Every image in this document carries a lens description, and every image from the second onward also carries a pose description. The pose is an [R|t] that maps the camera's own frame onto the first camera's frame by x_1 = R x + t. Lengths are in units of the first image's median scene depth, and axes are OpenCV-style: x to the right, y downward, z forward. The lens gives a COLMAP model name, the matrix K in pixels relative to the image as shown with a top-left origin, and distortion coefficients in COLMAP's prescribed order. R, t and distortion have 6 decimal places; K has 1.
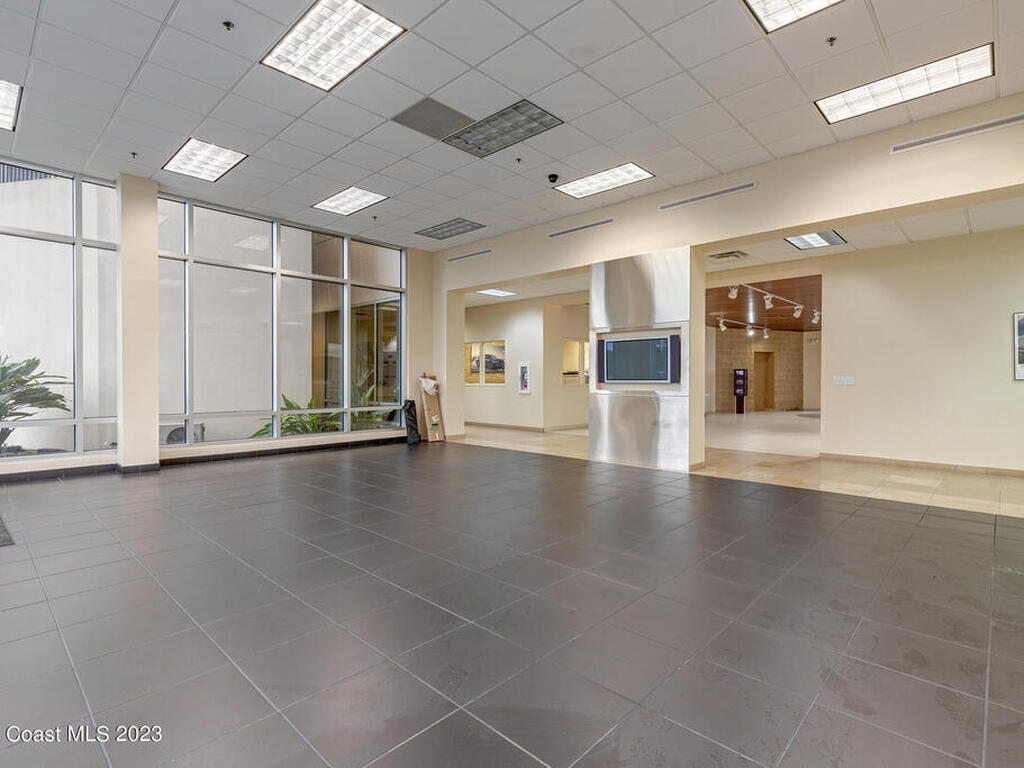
lens RADIAL K [[516.3, 0, 515.6], [0, 516.3, 383.8], [0, 0, 1]] dist [-0.000679, 0.000067]
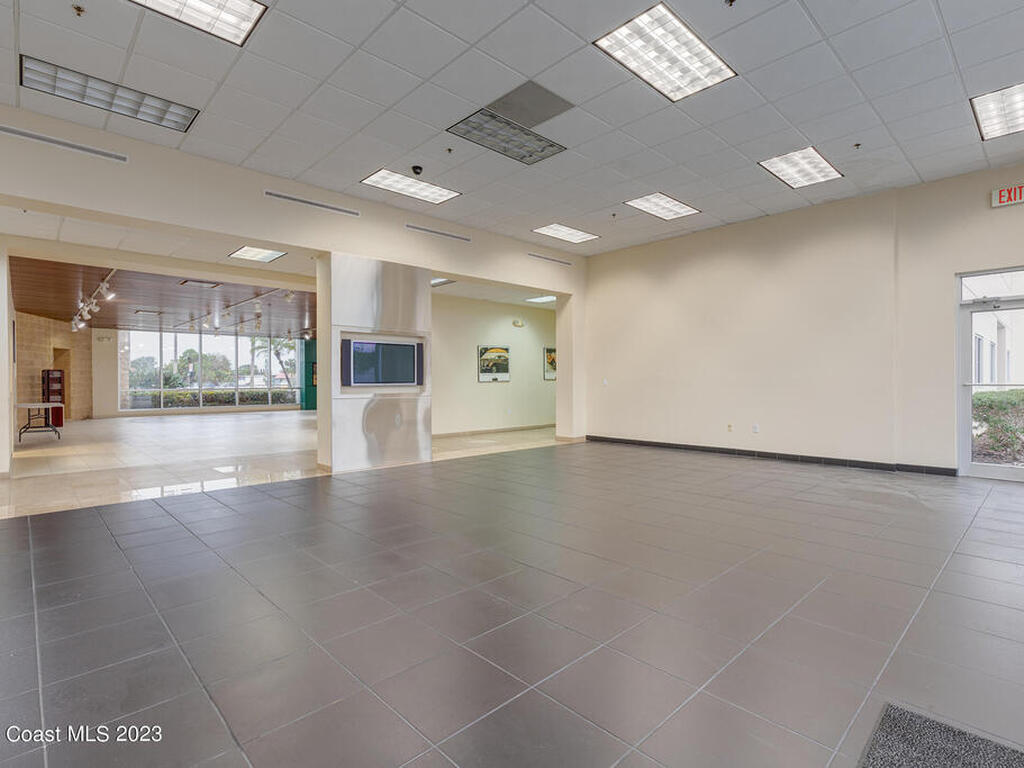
lens RADIAL K [[516.3, 0, 515.7], [0, 516.3, 381.1], [0, 0, 1]] dist [-0.000679, 0.000067]
pose [[0.037715, -0.002579, 0.999285, -0.742654], [0.012963, 0.999914, 0.002092, -0.009443], [-0.999204, 0.012875, 0.037746, 0.675039]]
